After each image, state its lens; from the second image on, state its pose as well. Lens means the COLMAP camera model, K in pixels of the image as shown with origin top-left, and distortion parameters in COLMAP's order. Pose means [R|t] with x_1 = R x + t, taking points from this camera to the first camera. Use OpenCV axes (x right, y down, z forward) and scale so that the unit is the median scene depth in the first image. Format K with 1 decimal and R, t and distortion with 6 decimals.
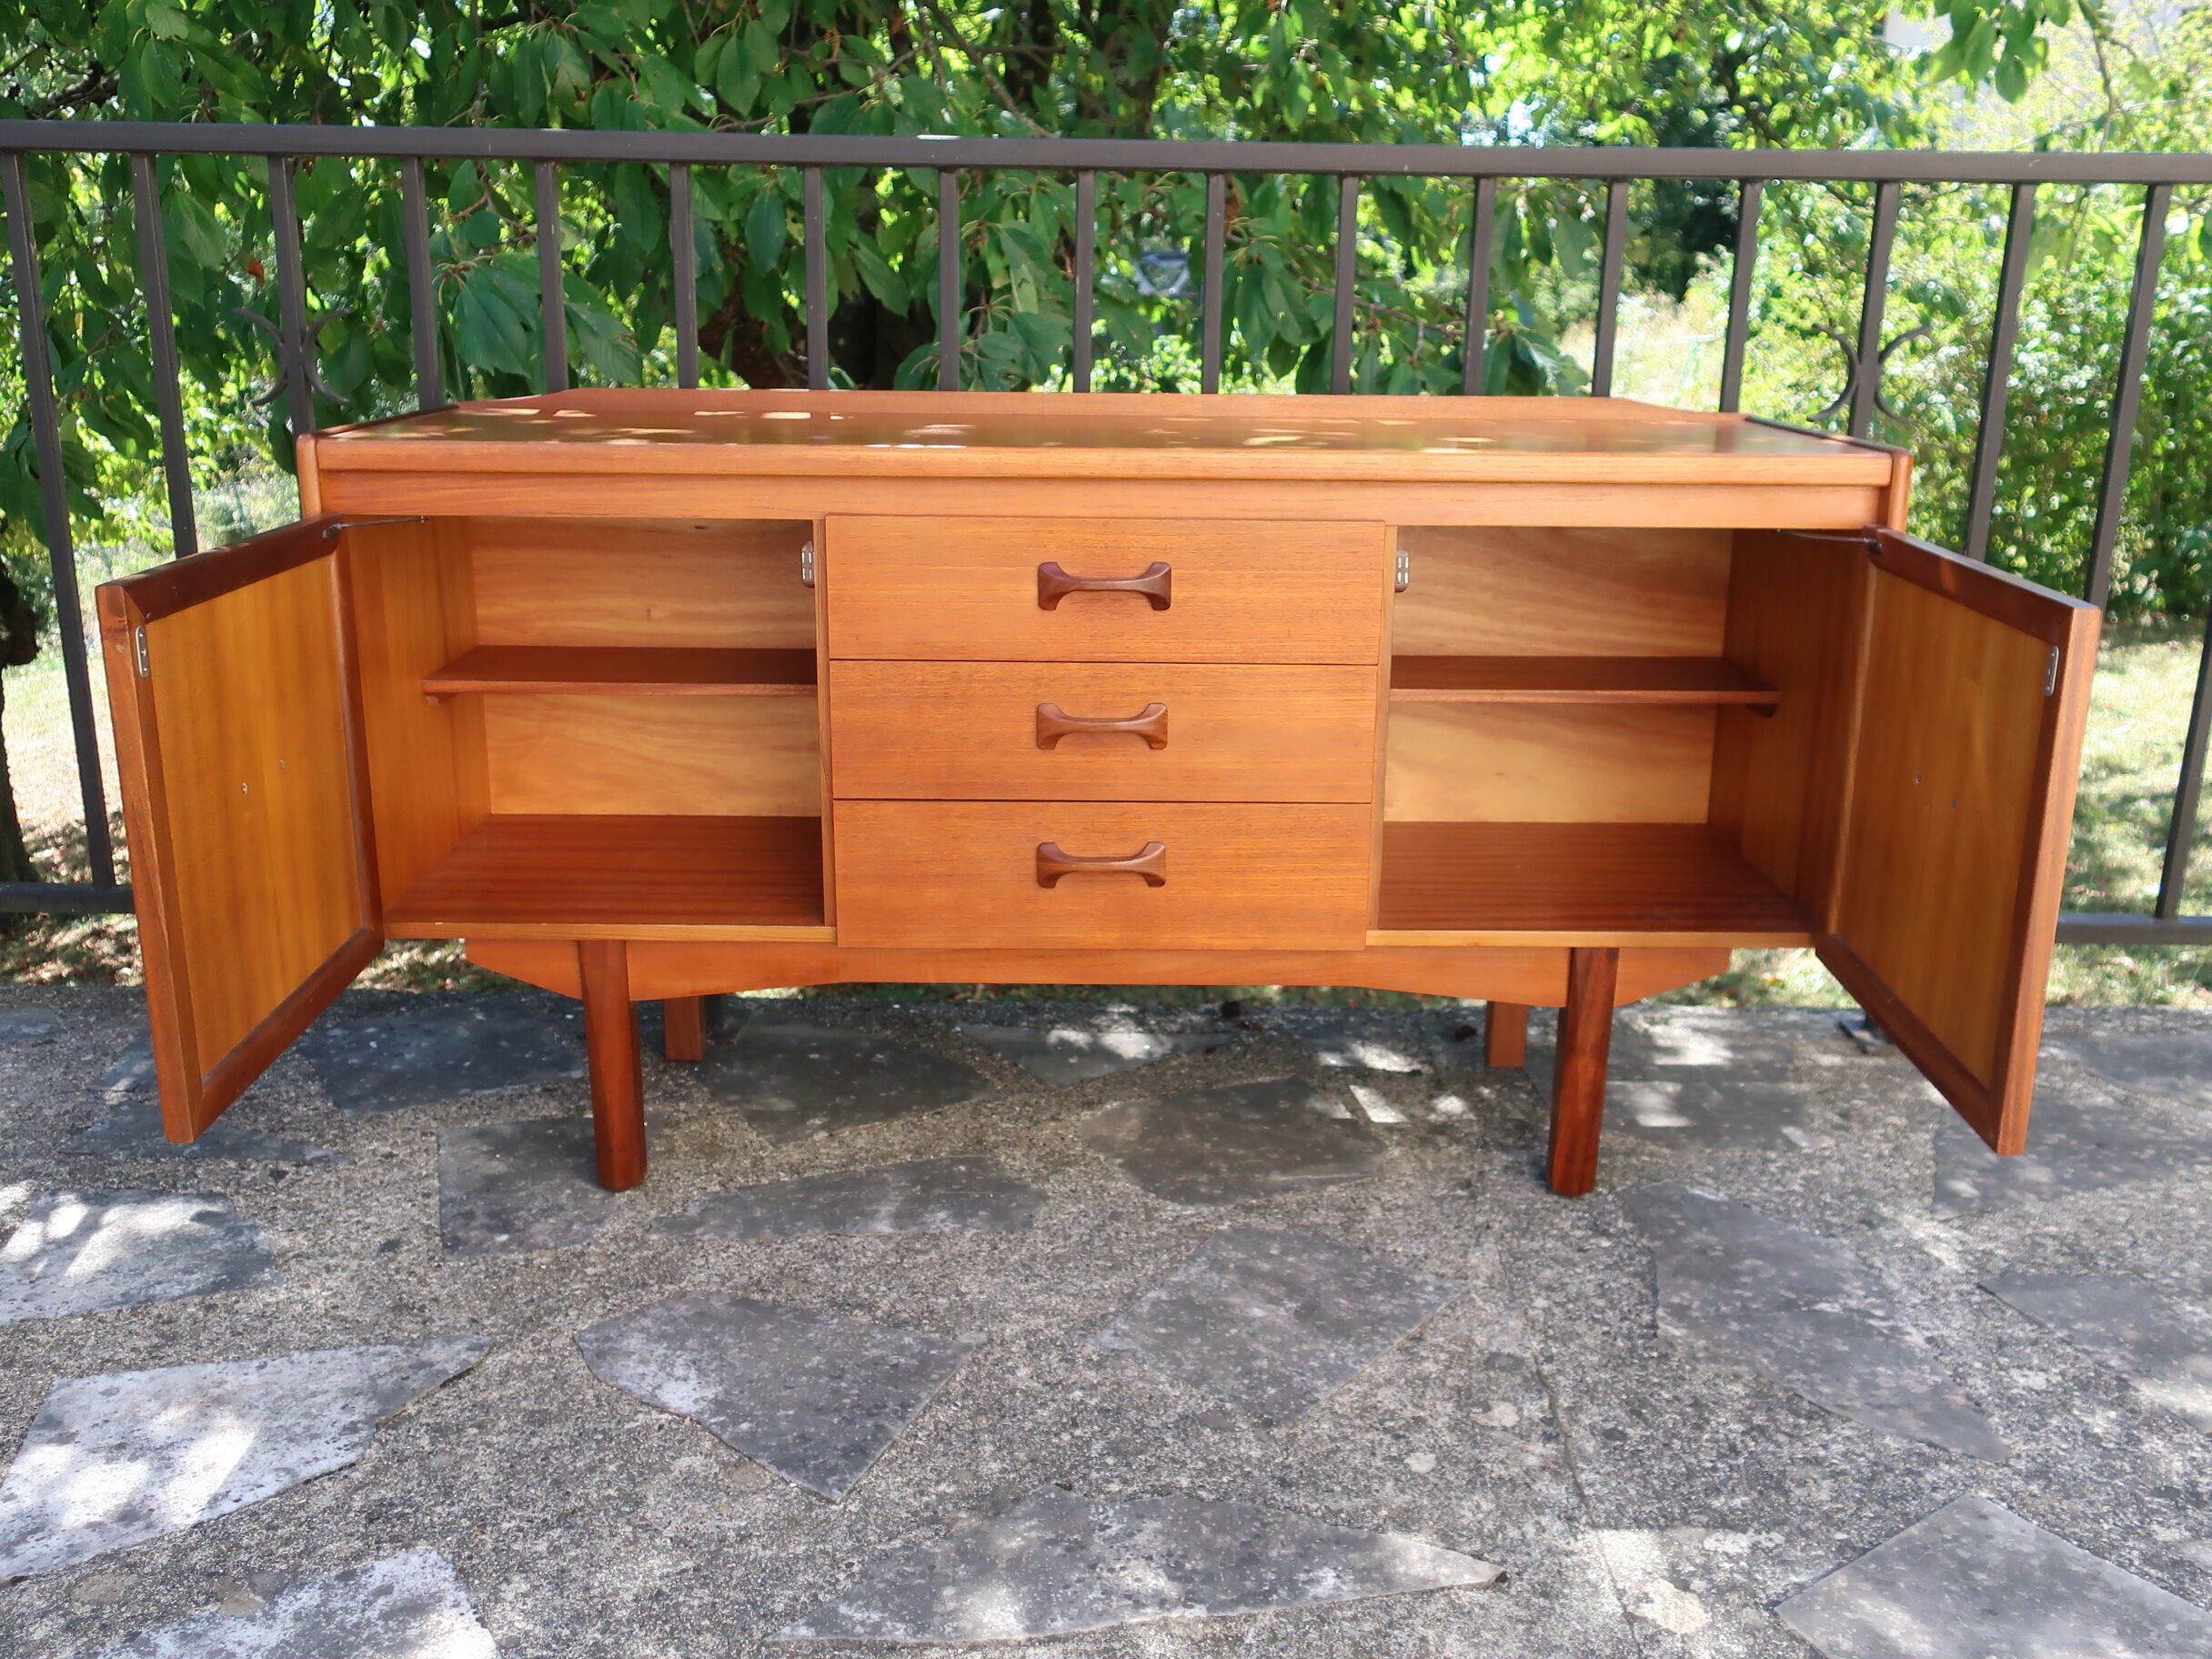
lens RADIAL K [[1951.9, 0, 1088.8], [0, 1951.9, 835.2], [0, 0, 1]] dist [0.009528, -0.007701]
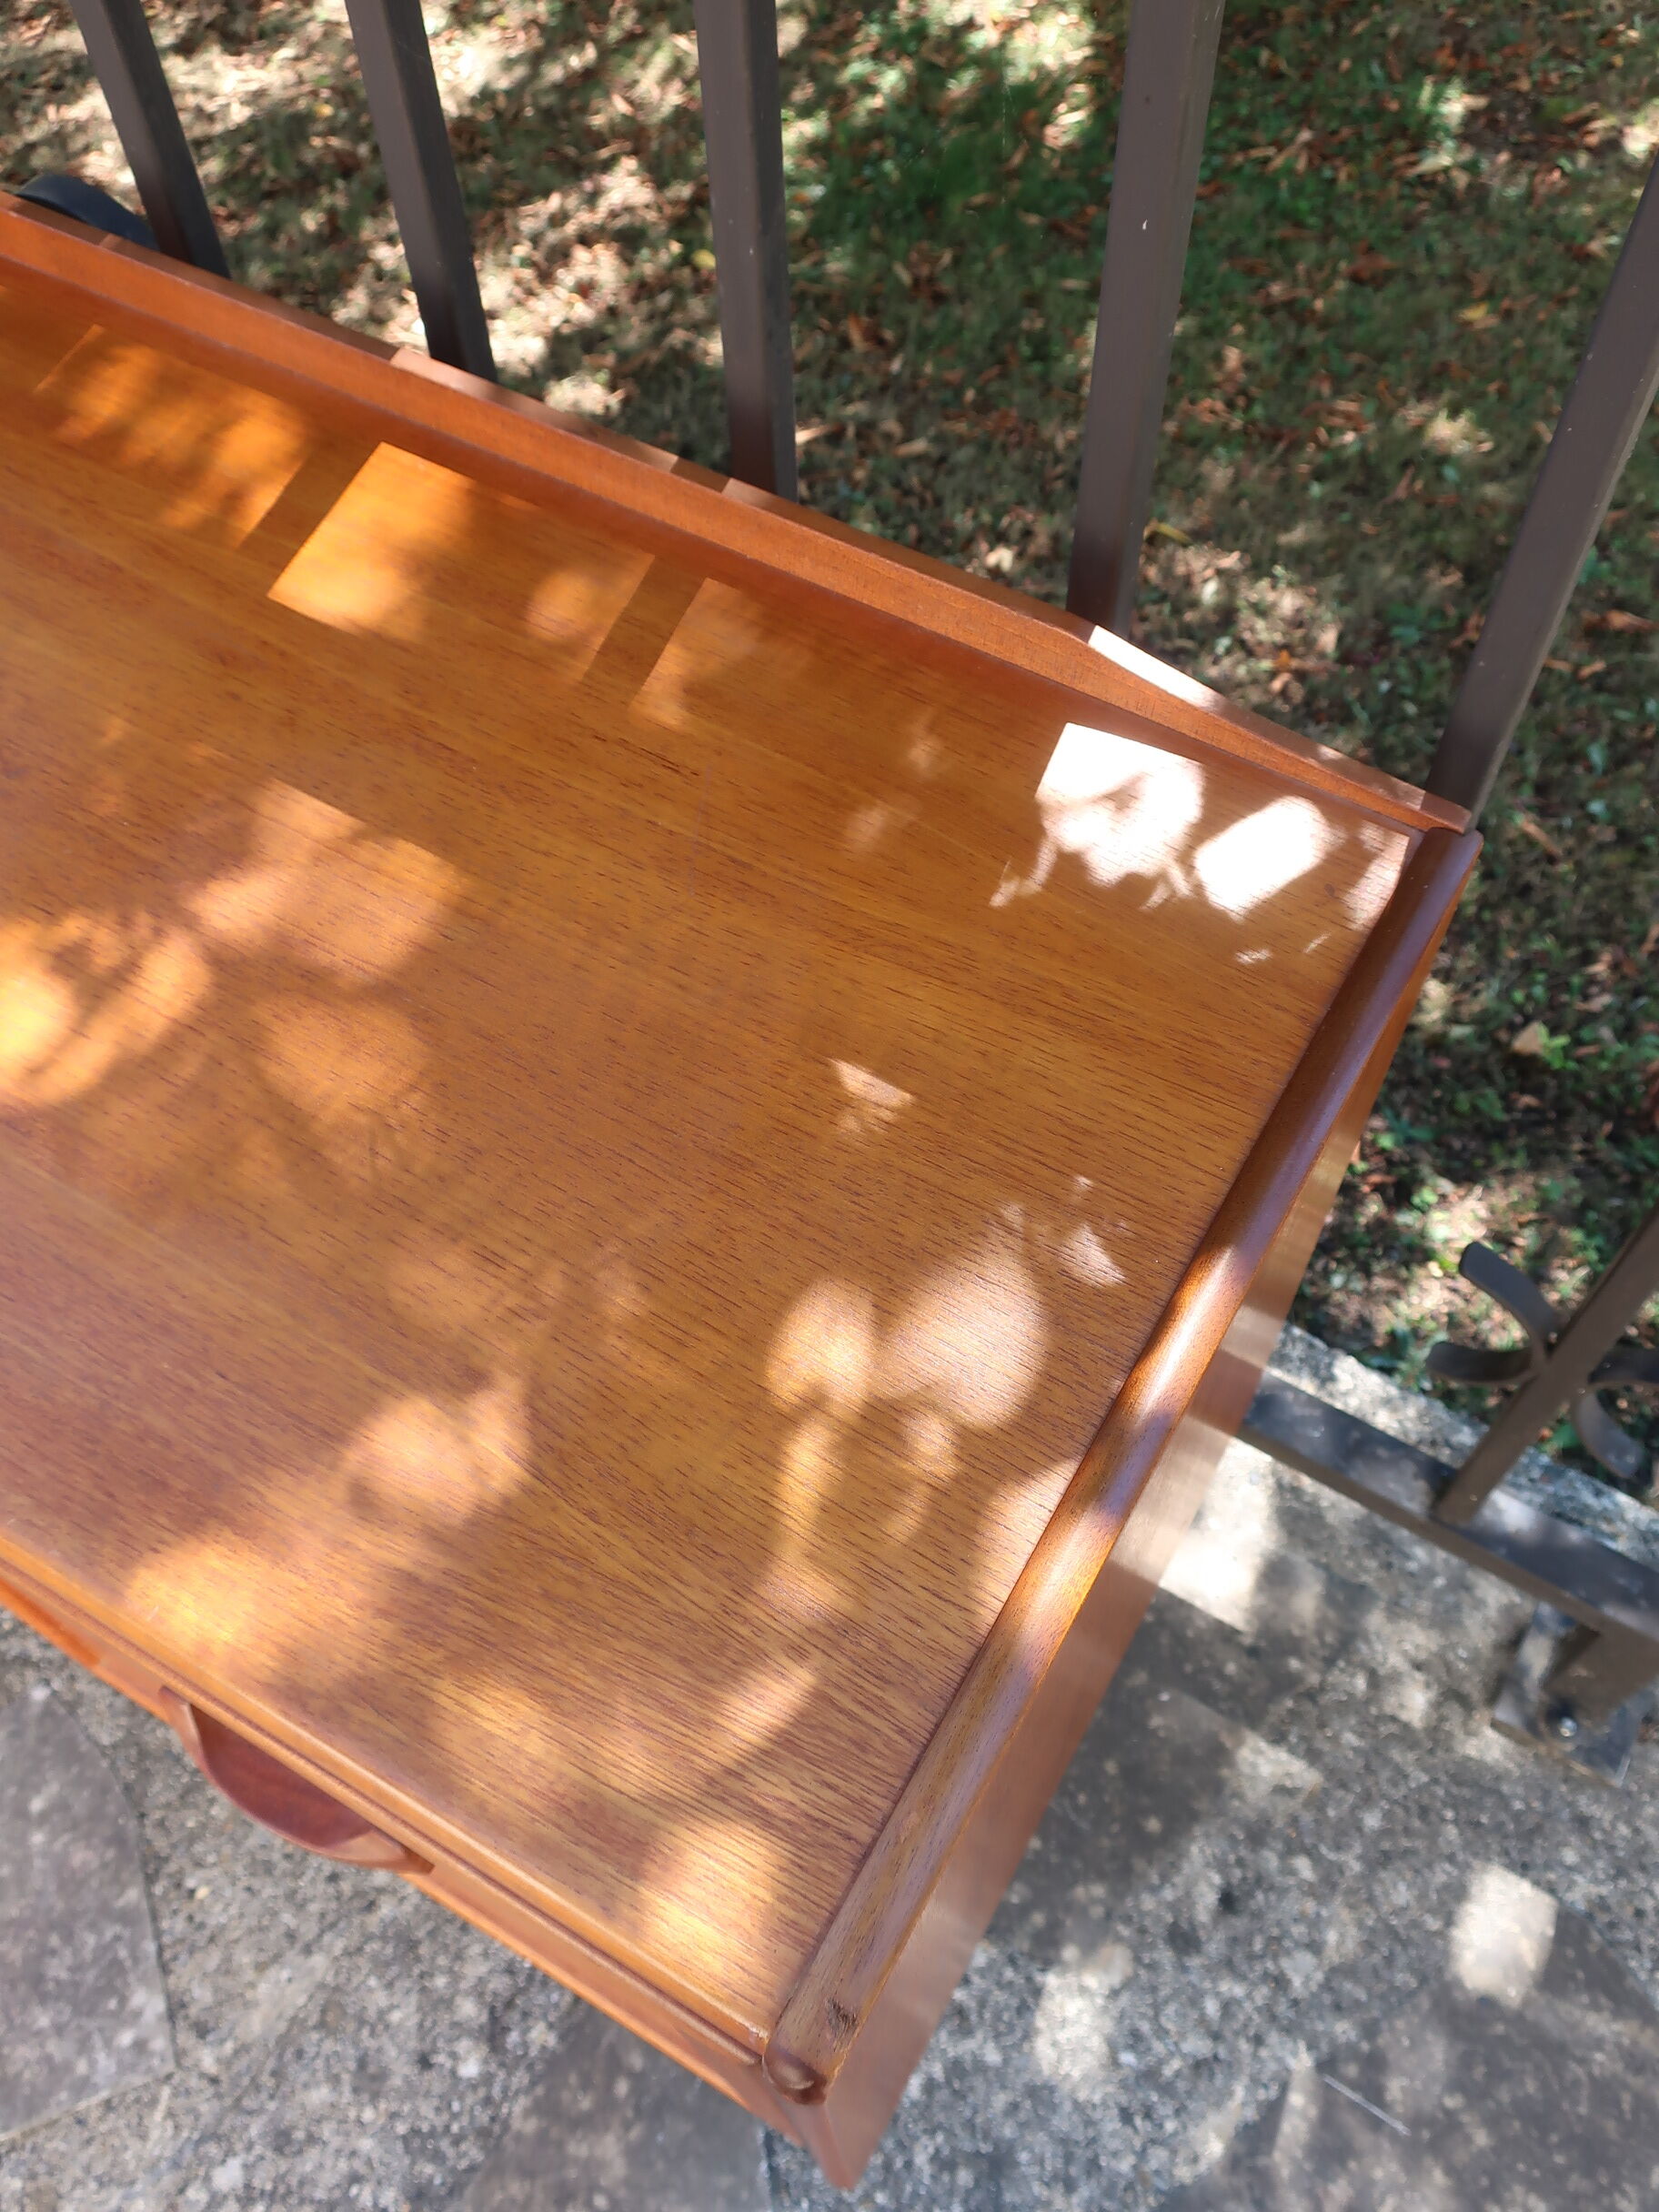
lens RADIAL K [[1951.9, 0, 824.5], [0, 1951.9, 1096.0], [0, 0, 1]] dist [0.009528, -0.007701]
pose [[0.863146, 0.418670, -0.282302, 0.410337], [-0.113569, 0.705699, 0.699350, -0.442548], [0.492017, -0.571581, 0.656669, 0.844350]]
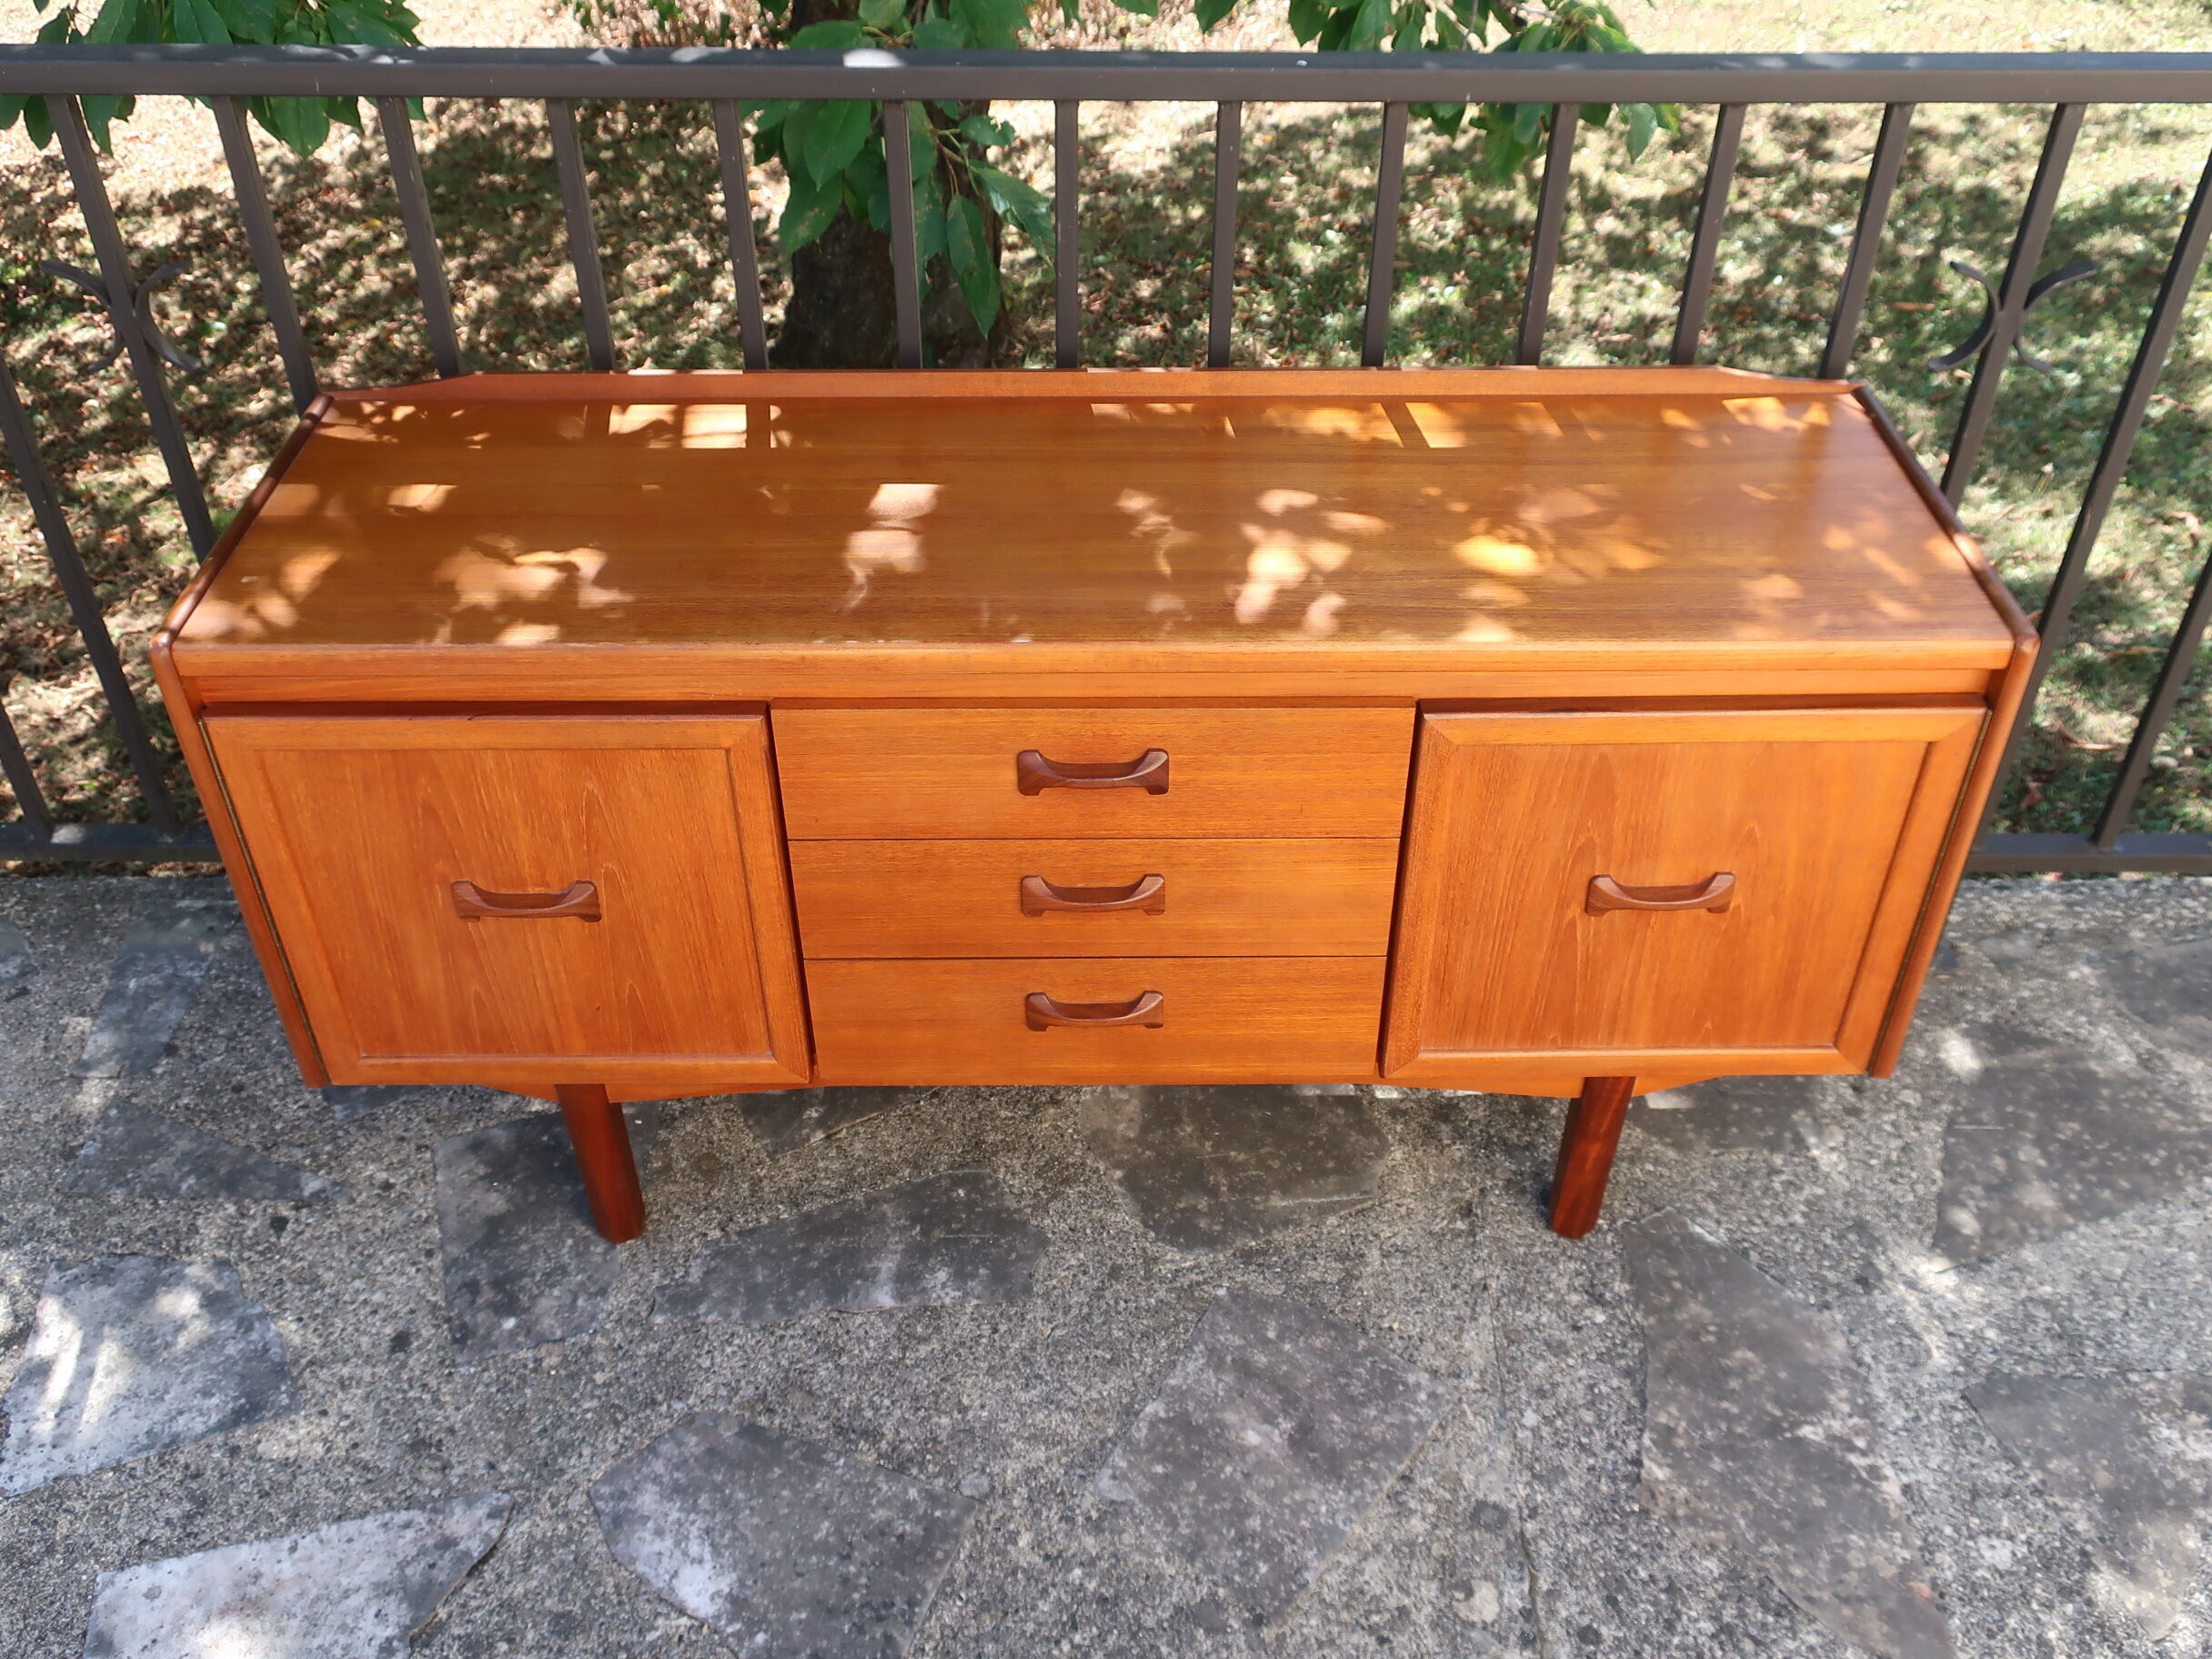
lens RADIAL K [[1951.9, 0, 1091.2], [0, 1951.9, 825.8], [0, 0, 1]] dist [0.009528, -0.007701]
pose [[0.999889, -0.011639, -0.009288, 0.014227], [0.014315, 0.923148, 0.384178, -0.424723], [0.004103, -0.384269, 0.923212, 0.167503]]
